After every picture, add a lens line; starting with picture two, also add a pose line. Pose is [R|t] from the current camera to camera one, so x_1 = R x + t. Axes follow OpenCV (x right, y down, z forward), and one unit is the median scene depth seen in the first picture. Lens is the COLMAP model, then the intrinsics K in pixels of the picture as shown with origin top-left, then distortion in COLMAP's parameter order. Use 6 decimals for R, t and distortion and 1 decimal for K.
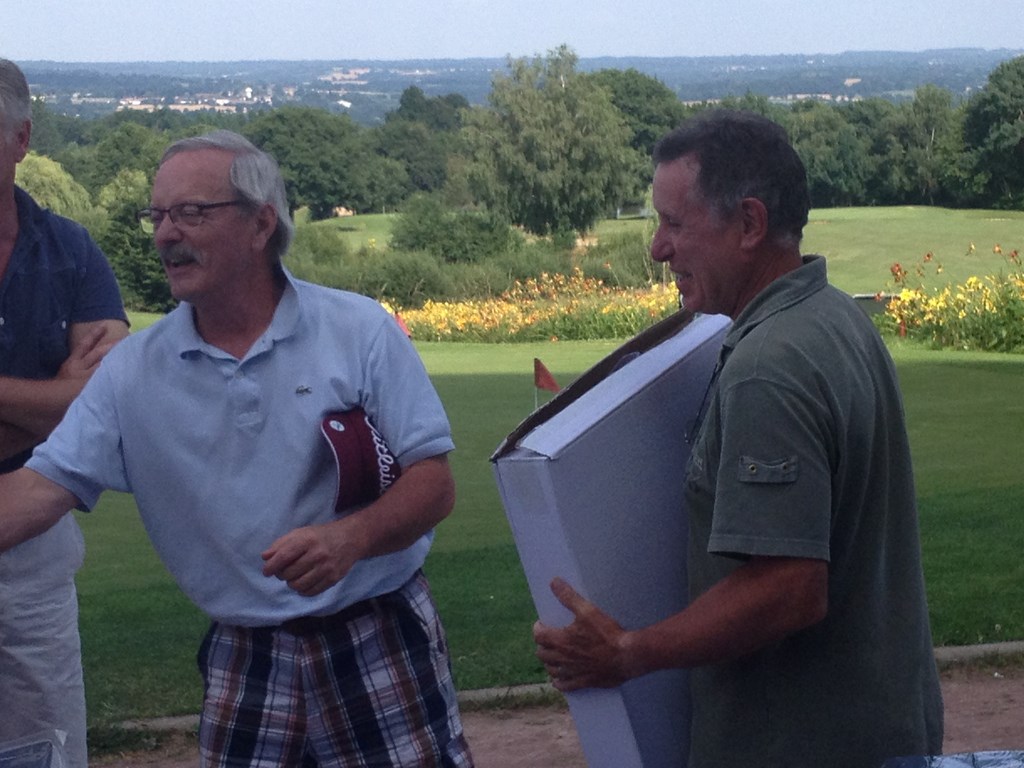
lens RADIAL K [[1057.1, 0, 510.7], [0, 1057.1, 381.2], [0, 0, 1]] dist [0.054982, 0.000000]
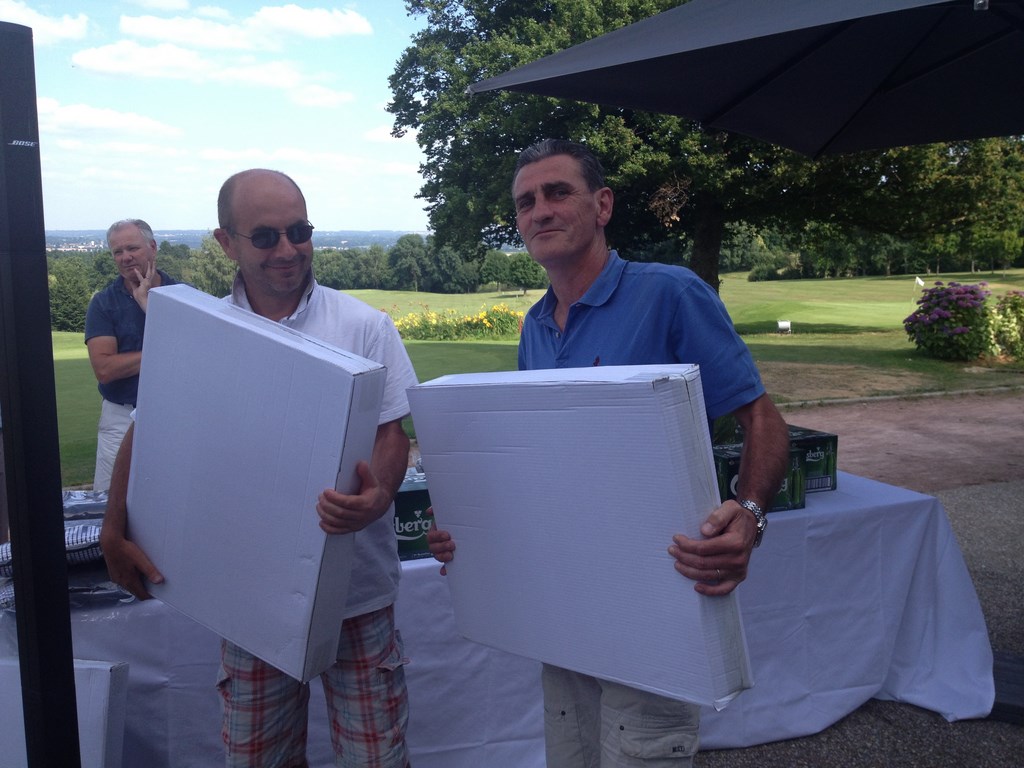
lens RADIAL K [[1057.1, 0, 509.4], [0, 1057.1, 384.4], [0, 0, 1]] dist [0.054982, 0.000000]
pose [[0.918619, -0.043237, 0.392771, -0.333464], [0.090333, 0.990652, -0.102218, 0.357365], [-0.384680, 0.129379, 0.913938, -1.447543]]
